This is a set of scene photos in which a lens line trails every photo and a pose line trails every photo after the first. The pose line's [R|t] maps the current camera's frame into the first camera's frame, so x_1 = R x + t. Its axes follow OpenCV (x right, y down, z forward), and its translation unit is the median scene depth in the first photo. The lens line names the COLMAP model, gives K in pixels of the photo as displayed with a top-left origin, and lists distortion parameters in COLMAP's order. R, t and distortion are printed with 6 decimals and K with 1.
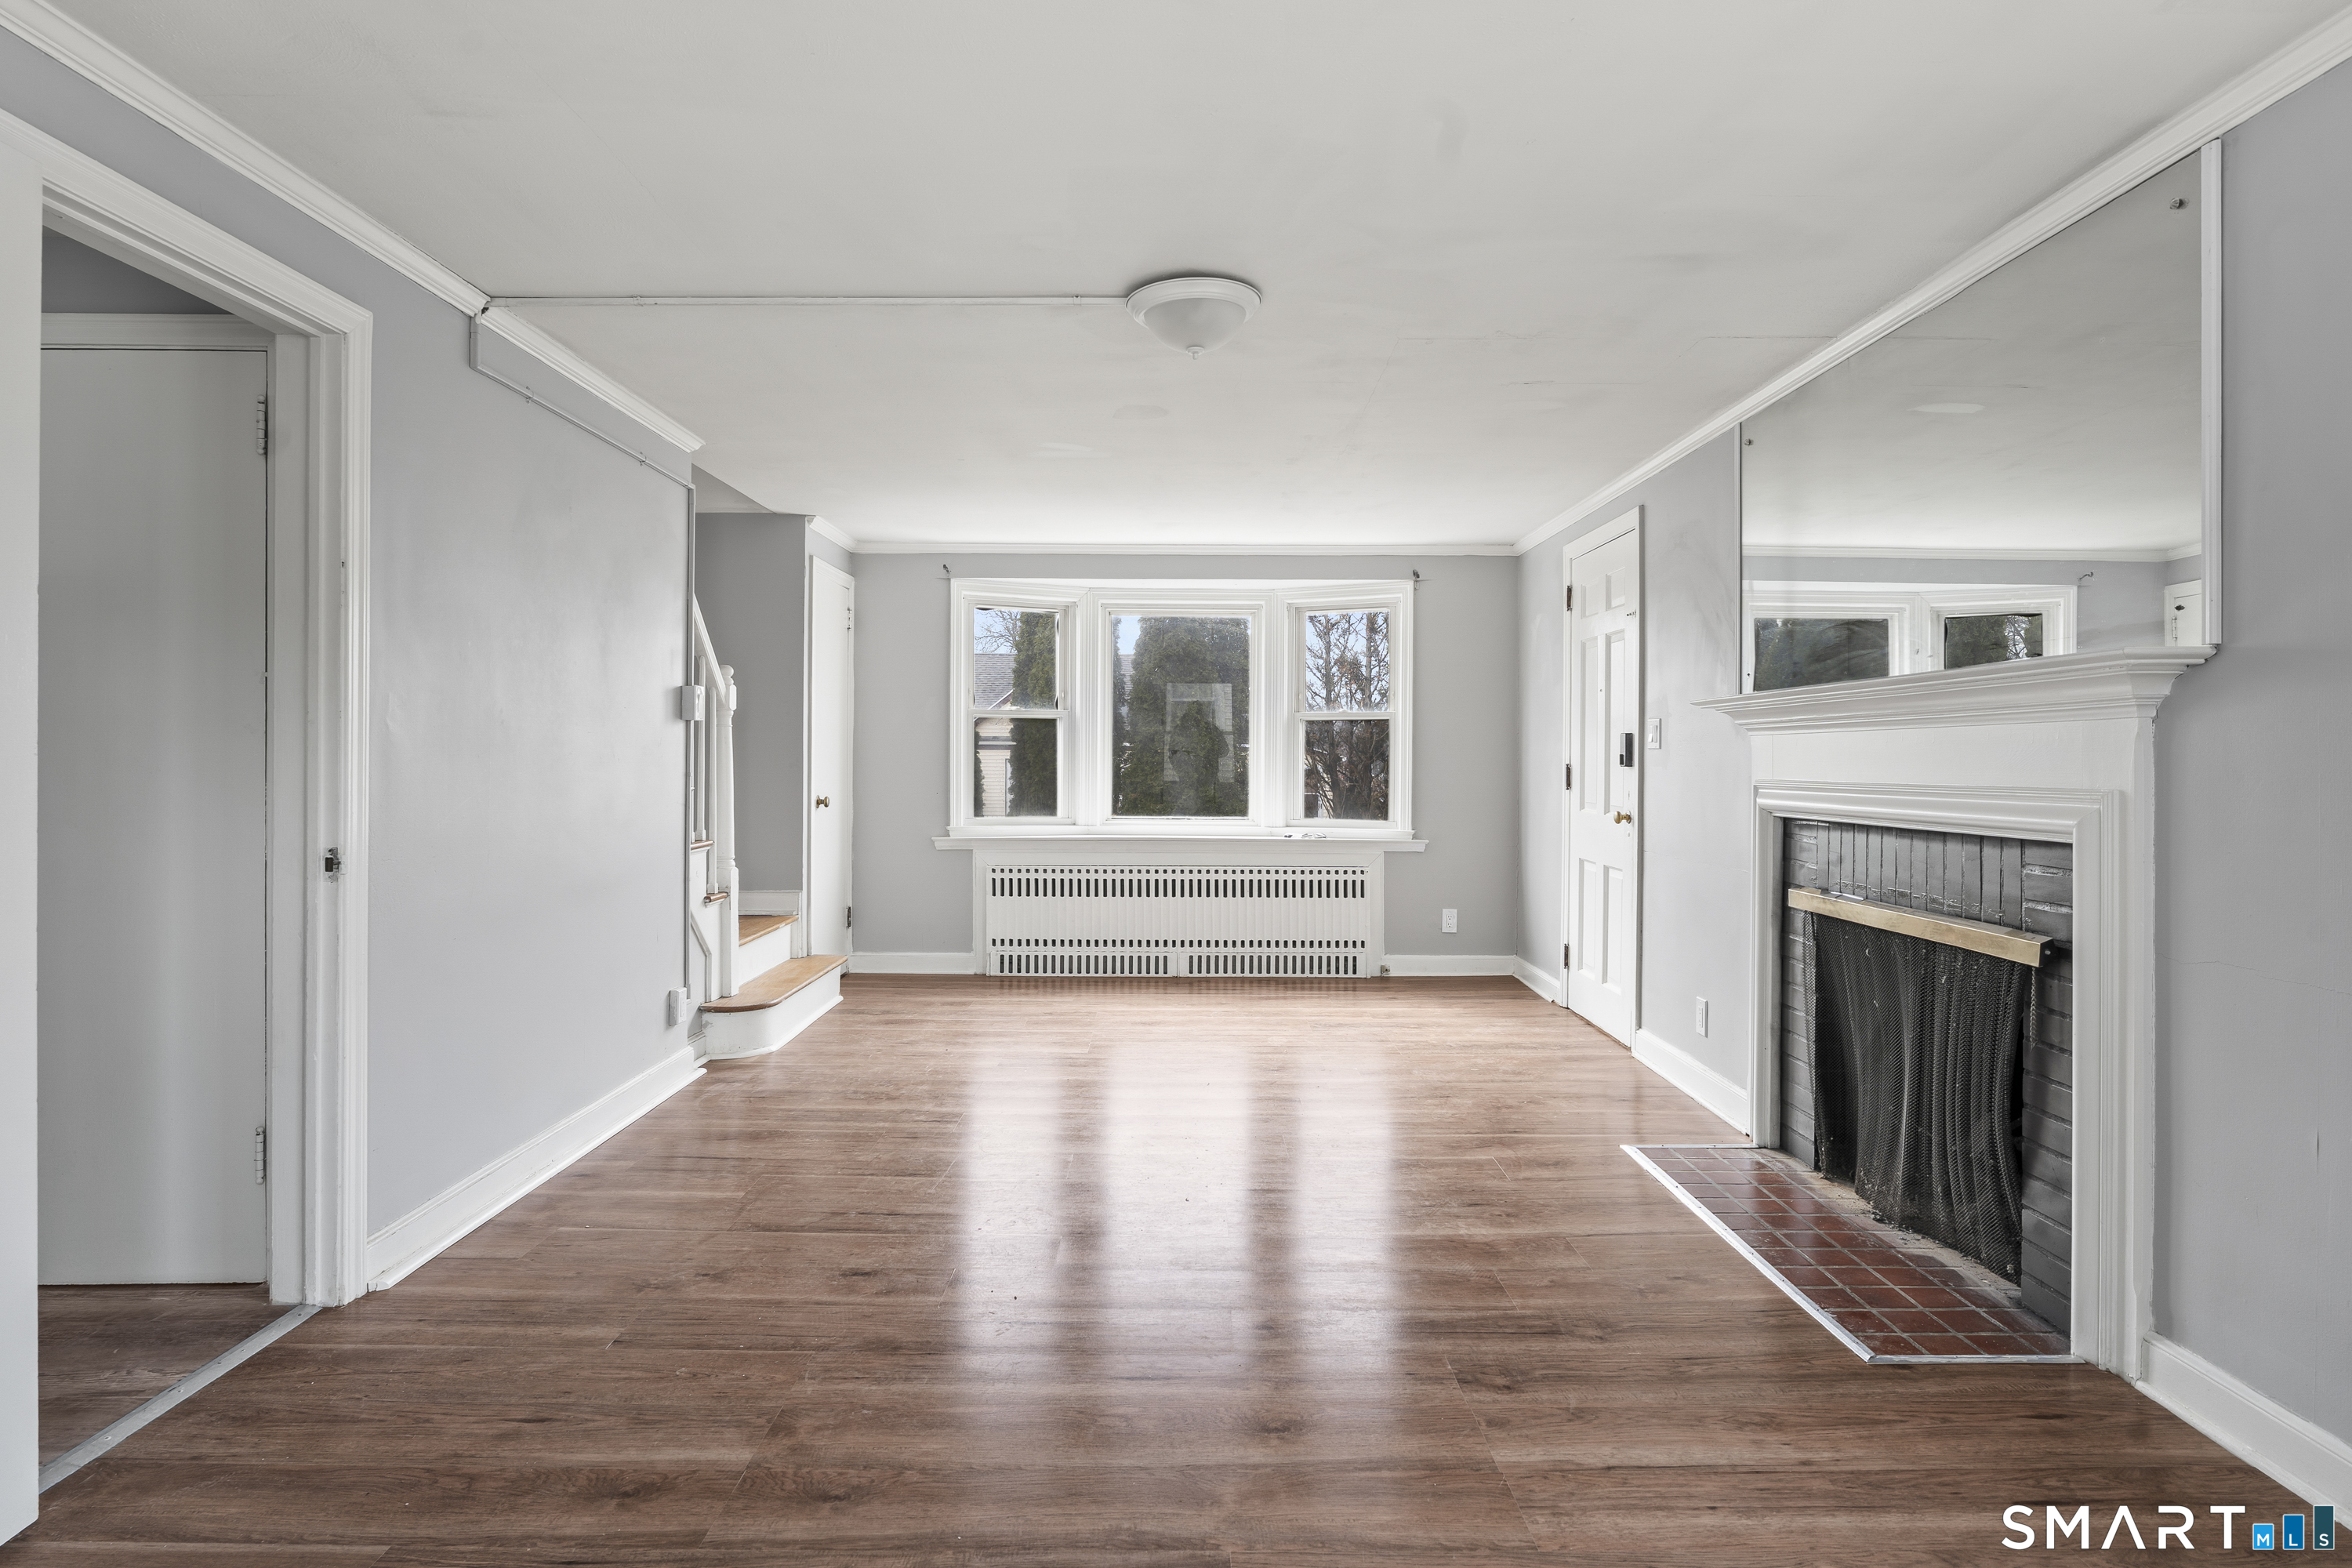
lens RADIAL K [[1252.2, 0, 1168.4], [0, 1252.2, 750.7], [0, 0, 1]] dist [-0.016236, 0.002700]
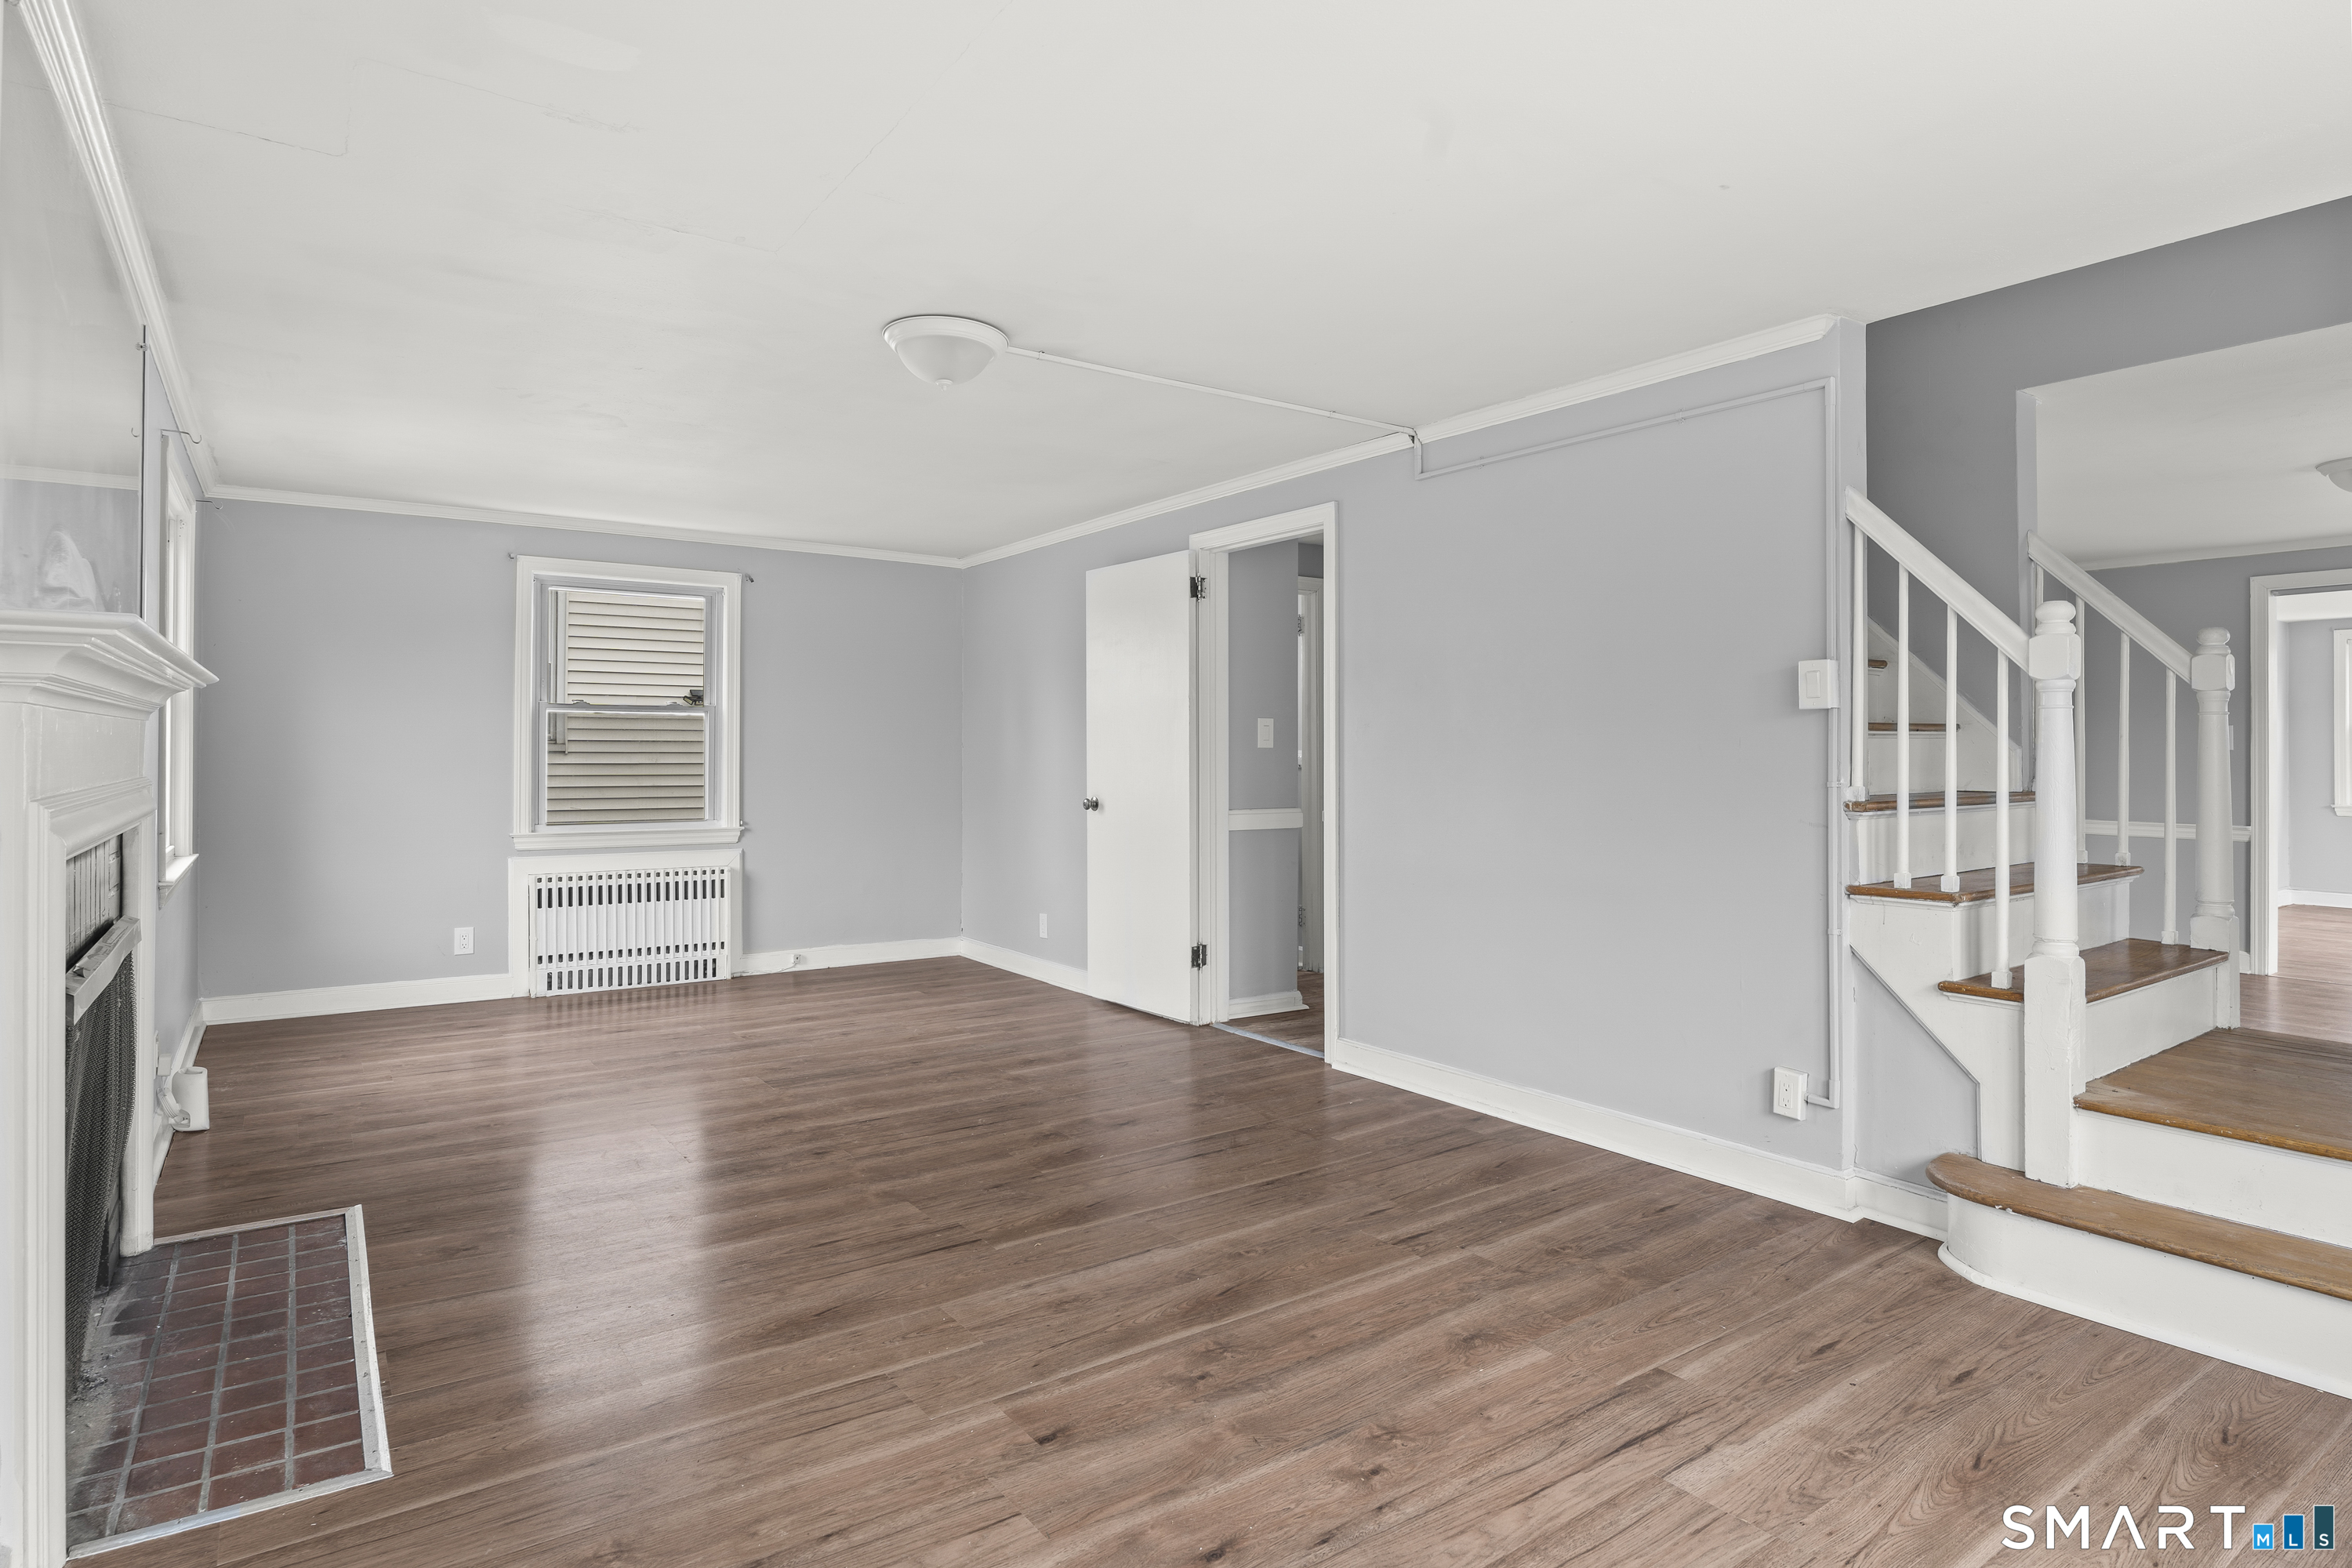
lens RADIAL K [[1252.2, 0, 1168.4], [0, 1252.2, 750.7], [0, 0, 1]] dist [-0.016236, 0.002700]
pose [[-0.808410, -0.007141, -0.588576, 0.312737], [-0.002791, 0.999962, -0.008299, 0.006019], [0.588613, -0.005066, -0.808399, 1.245215]]
